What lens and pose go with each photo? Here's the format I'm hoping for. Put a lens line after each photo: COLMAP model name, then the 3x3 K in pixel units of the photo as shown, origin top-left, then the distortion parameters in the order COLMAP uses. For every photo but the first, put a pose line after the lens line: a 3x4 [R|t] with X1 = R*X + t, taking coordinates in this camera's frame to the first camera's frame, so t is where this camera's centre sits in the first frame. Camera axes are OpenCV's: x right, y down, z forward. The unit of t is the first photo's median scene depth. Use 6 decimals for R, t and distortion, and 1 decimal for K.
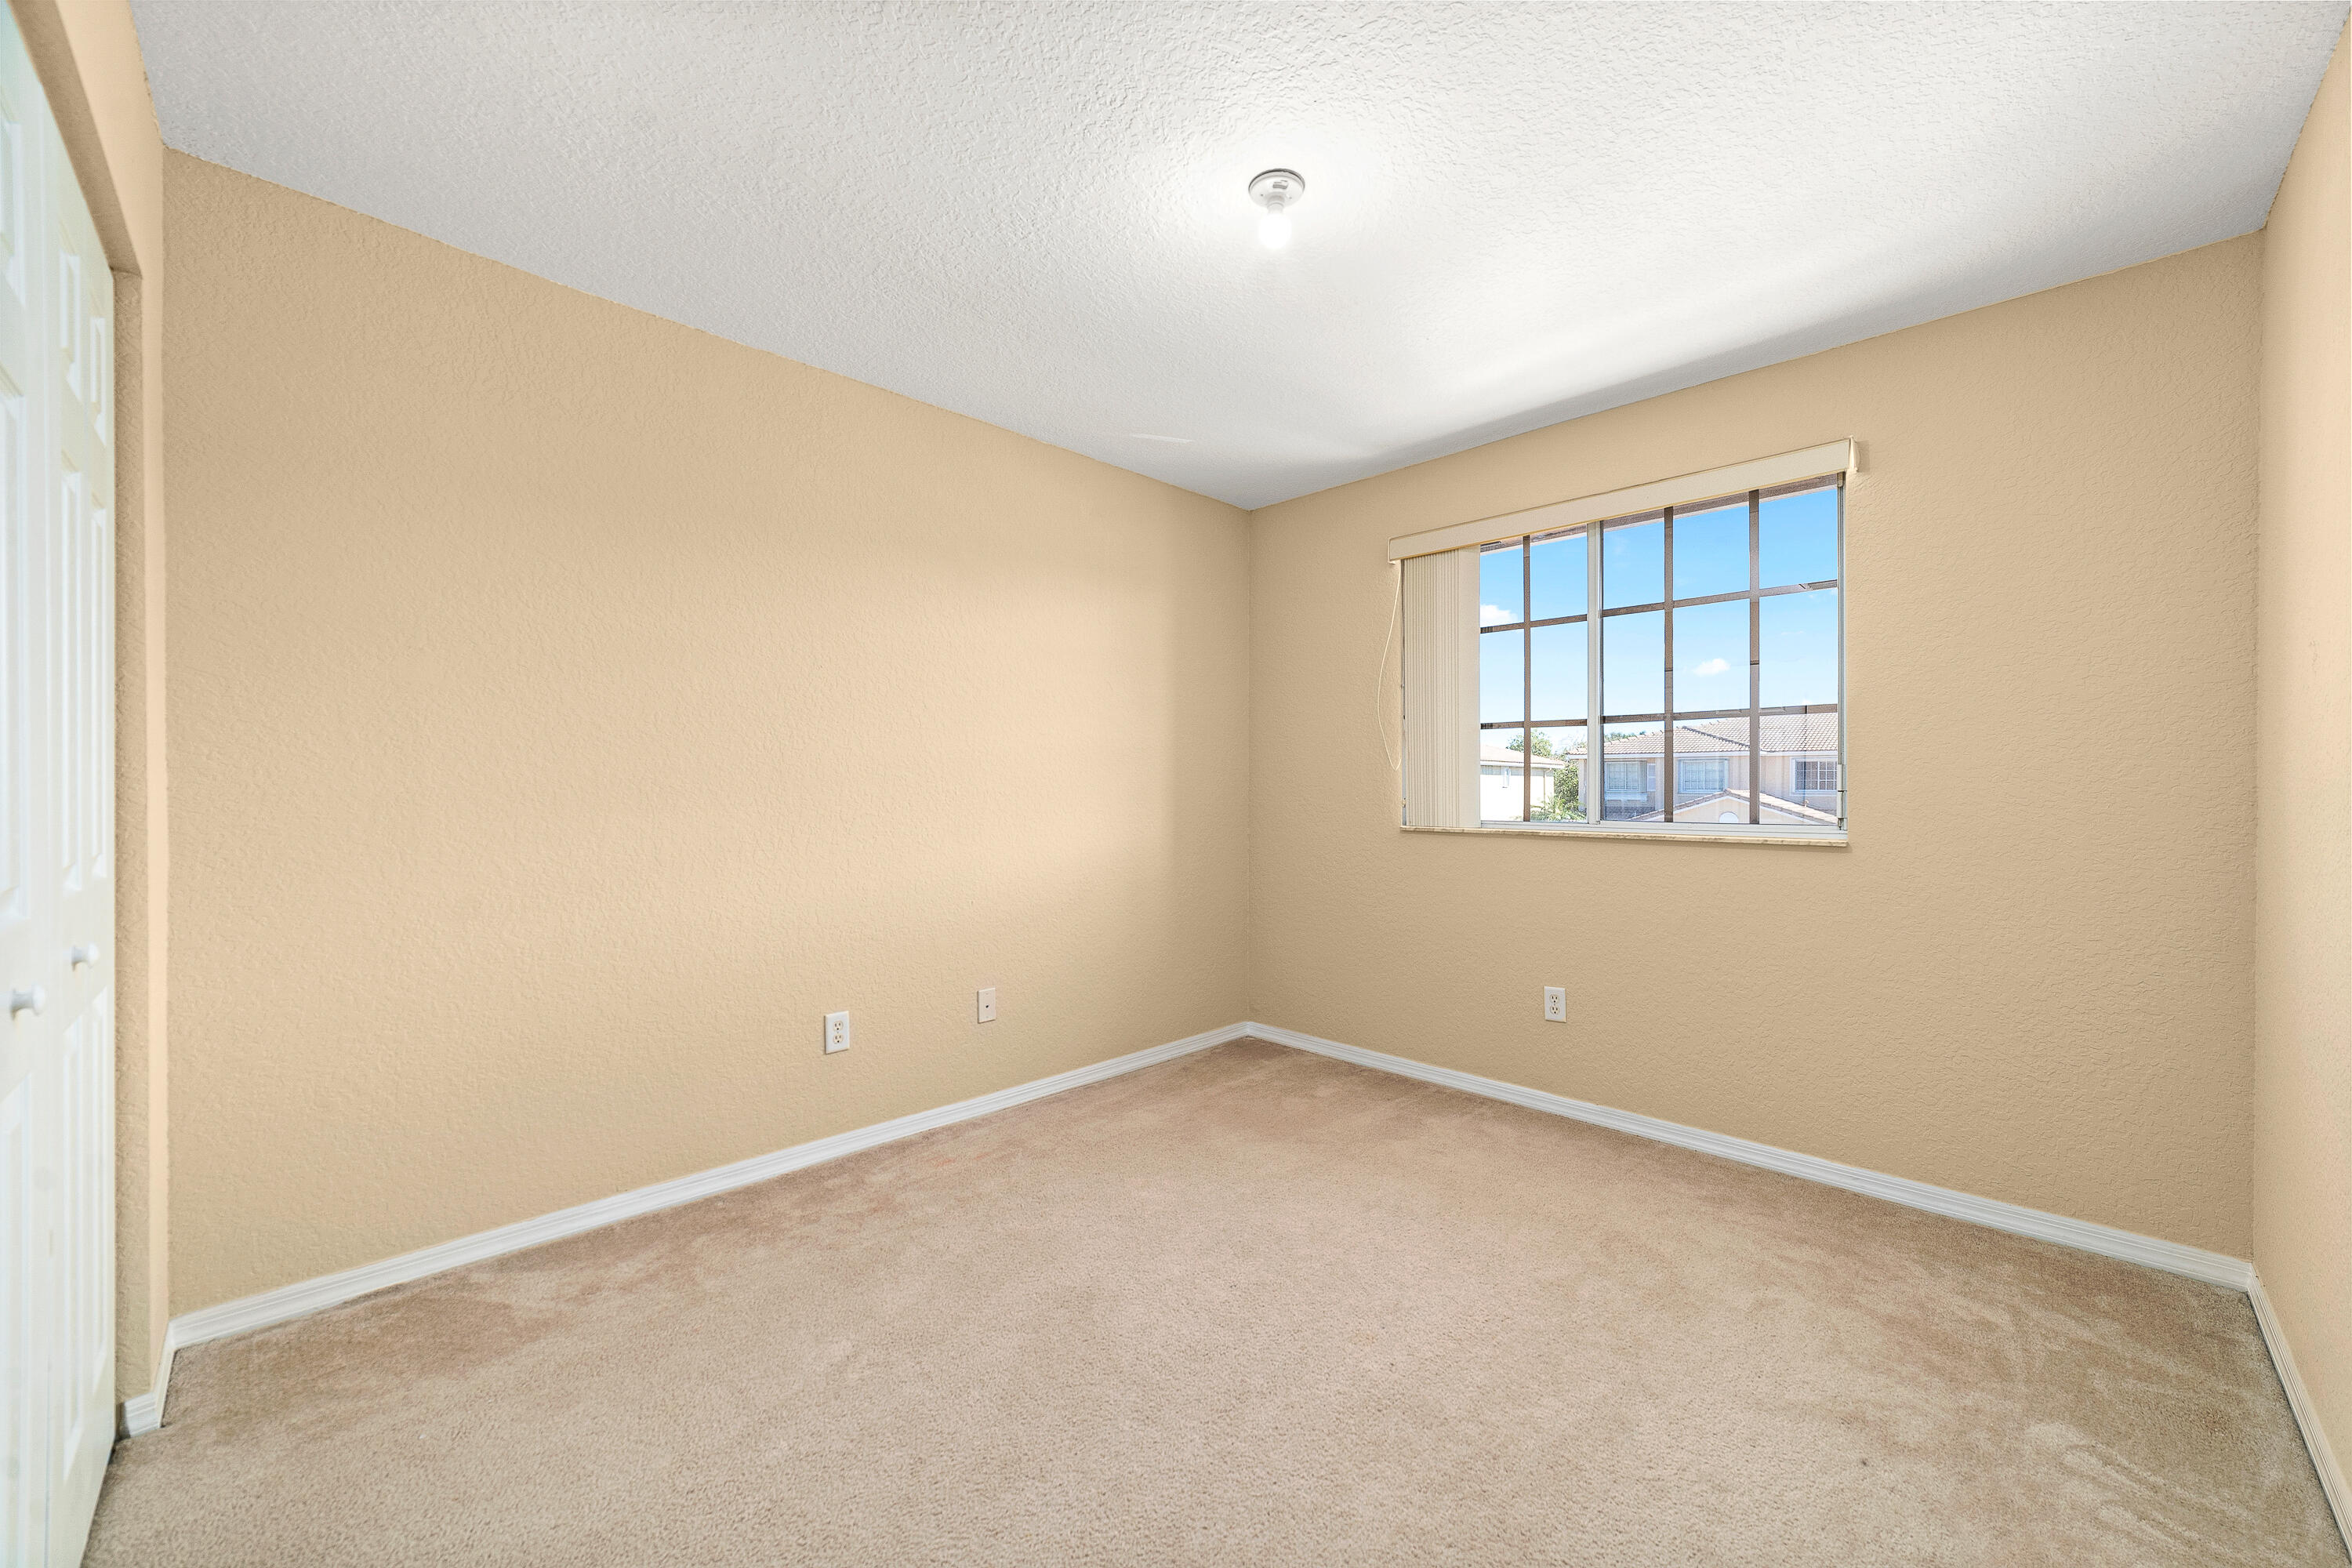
lens RADIAL K [[900.2, 0, 1169.8], [0, 900.2, 791.2], [0, 0, 1]] dist [-0.022142, 0.007189]
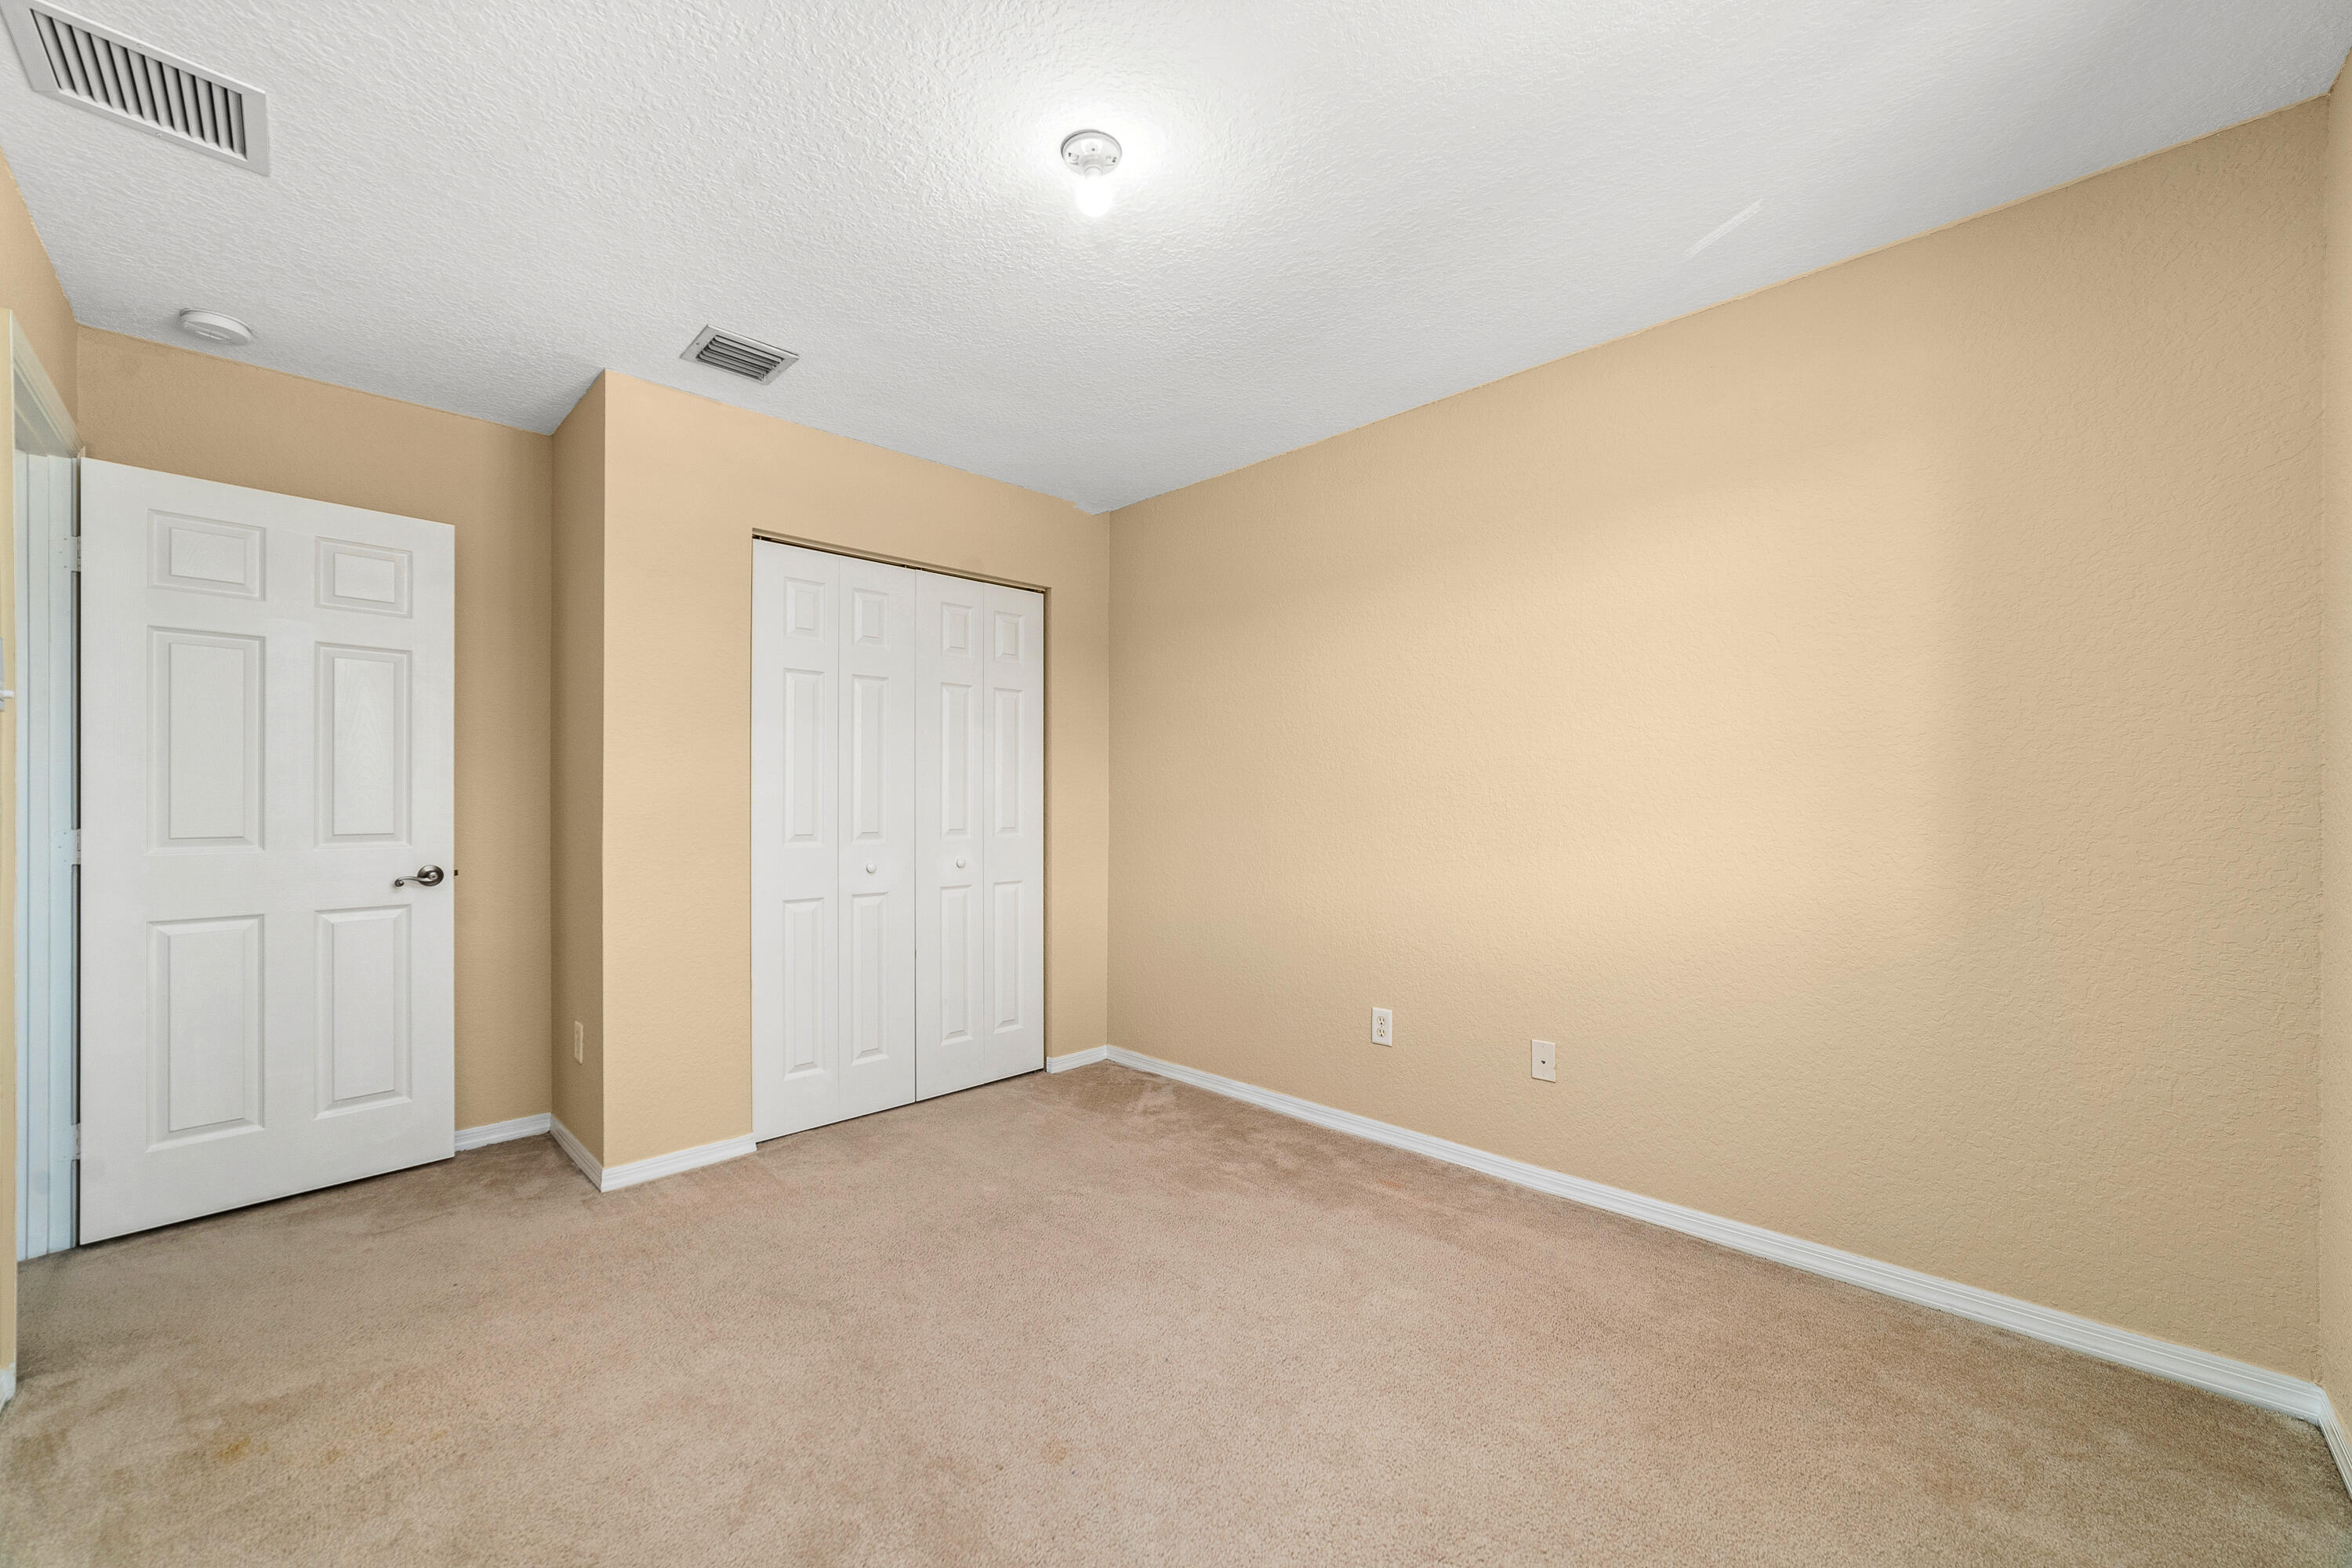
lens RADIAL K [[900.2, 0, 1182.7], [0, 900.2, 787.8], [0, 0, 1]] dist [-0.022142, 0.007189]
pose [[0.010924, -0.020700, -0.999726, 0.966776], [-0.002865, 0.999781, -0.020733, 0.005269], [0.999936, 0.003091, 0.010863, 1.008259]]
